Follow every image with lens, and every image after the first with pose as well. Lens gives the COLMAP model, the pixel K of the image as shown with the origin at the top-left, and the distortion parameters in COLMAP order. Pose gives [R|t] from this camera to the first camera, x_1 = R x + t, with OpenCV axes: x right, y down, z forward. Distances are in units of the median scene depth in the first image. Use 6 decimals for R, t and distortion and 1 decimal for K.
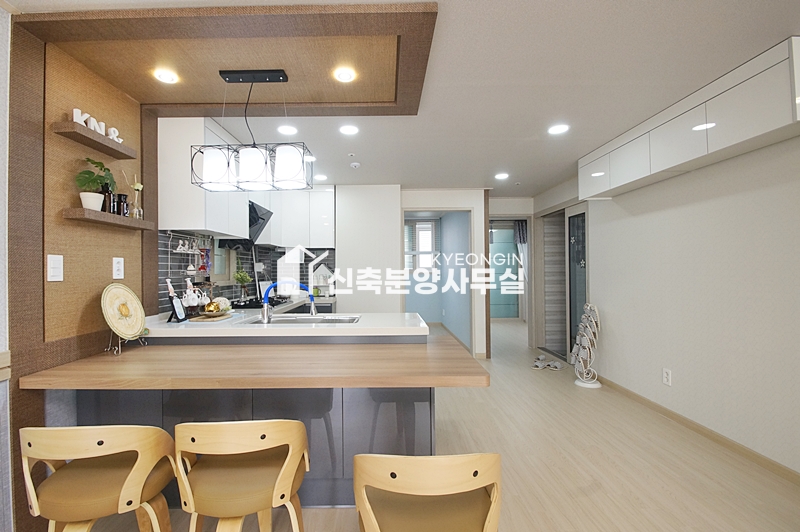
lens RADIAL K [[354.1, 0, 377.8], [0, 354.1, 268.4], [0, 0, 1]] dist [-0.011101, -0.001343]
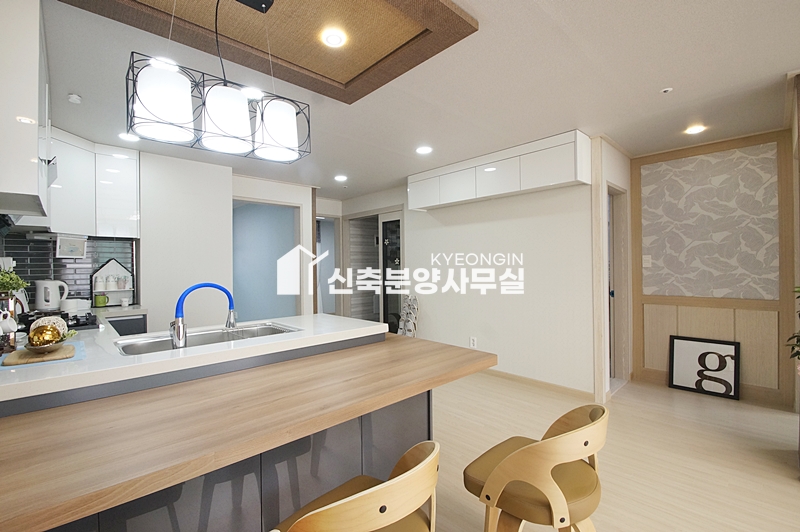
lens RADIAL K [[354.1, 0, 396.9], [0, 354.1, 264.7], [0, 0, 1]] dist [-0.011101, -0.001343]
pose [[0.722627, 0.000728, 0.691238, -0.469830], [0.004817, 0.999970, -0.006089, 0.005523], [-0.691222, 0.007730, 0.722601, 0.233057]]
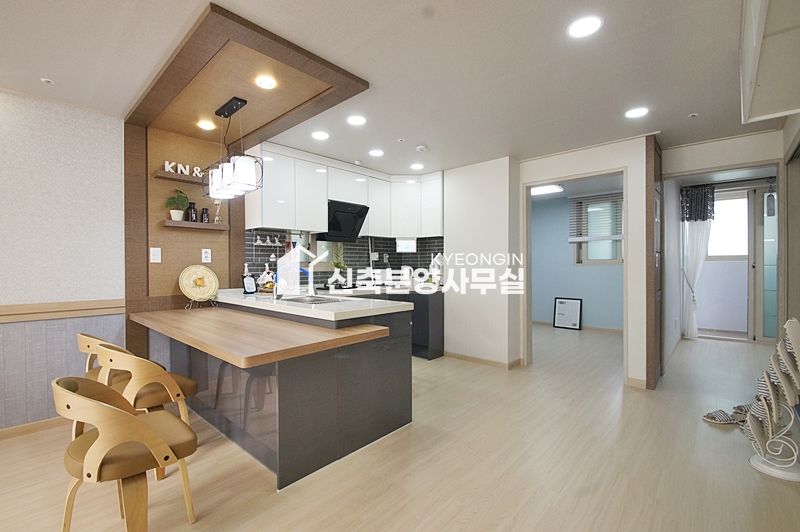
lens RADIAL K [[354.1, 0, 388.1], [0, 354.1, 268.8], [0, 0, 1]] dist [-0.011101, -0.001343]
pose [[0.732100, 0.010496, -0.681117, 0.855841], [0.002395, 0.999835, 0.017983, 0.028390], [0.681193, -0.014796, 0.731954, 0.374125]]
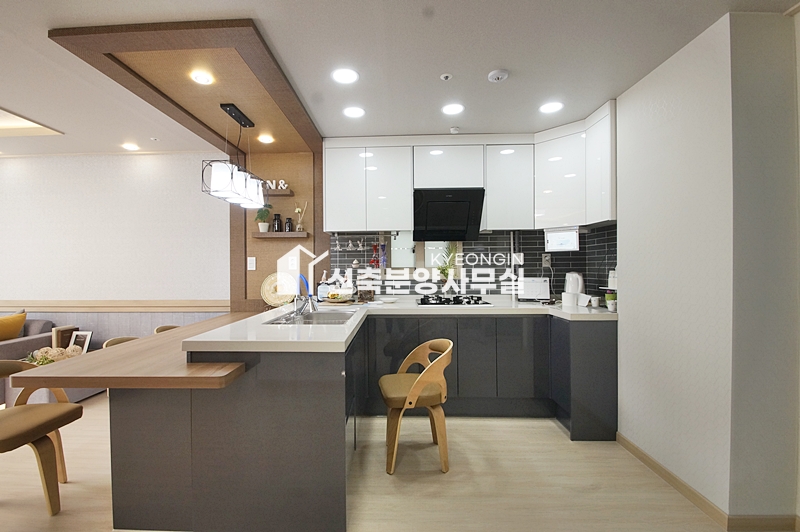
lens RADIAL K [[354.1, 0, 400.0], [0, 354.1, 266.7], [0, 0, 1]] dist [-0.011101, -0.001343]
pose [[-0.034593, 0.005650, -0.999386, 0.820499], [0.011979, 0.999915, 0.005239, 0.012169], [0.999330, -0.011791, -0.034658, 1.446188]]
